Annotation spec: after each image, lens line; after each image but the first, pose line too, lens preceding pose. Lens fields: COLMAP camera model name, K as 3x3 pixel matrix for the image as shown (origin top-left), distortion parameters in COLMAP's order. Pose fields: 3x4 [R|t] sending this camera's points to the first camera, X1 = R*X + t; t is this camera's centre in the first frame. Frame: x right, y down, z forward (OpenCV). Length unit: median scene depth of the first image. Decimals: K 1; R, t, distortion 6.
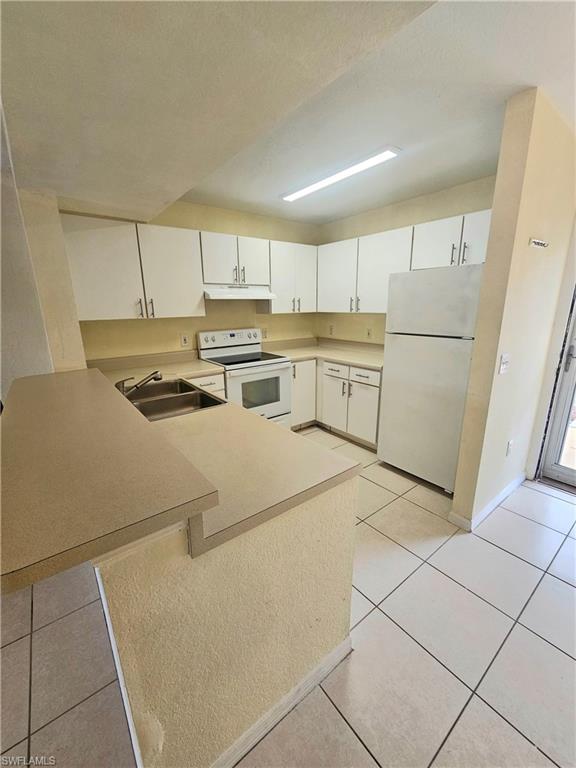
lens RADIAL K [[314.2, 0, 284.4], [0, 314.2, 386.1], [0, 0, 1]] dist [-0.004687, 0.000271]
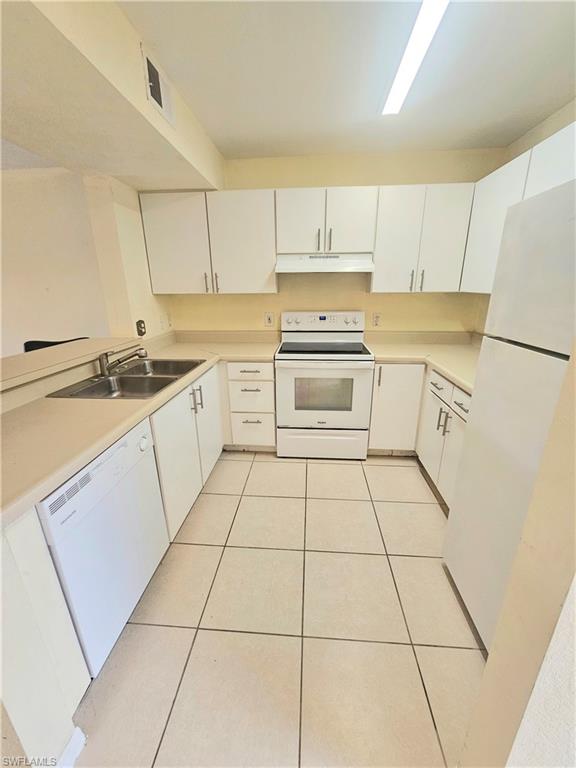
lens RADIAL K [[314.2, 0, 287.3], [0, 314.2, 389.0], [0, 0, 1]] dist [-0.004687, 0.000271]
pose [[0.739674, 0.219032, -0.636324, 0.337623], [-0.172398, 0.975671, 0.135441, -0.078990], [0.650509, 0.009519, 0.759439, 0.329142]]
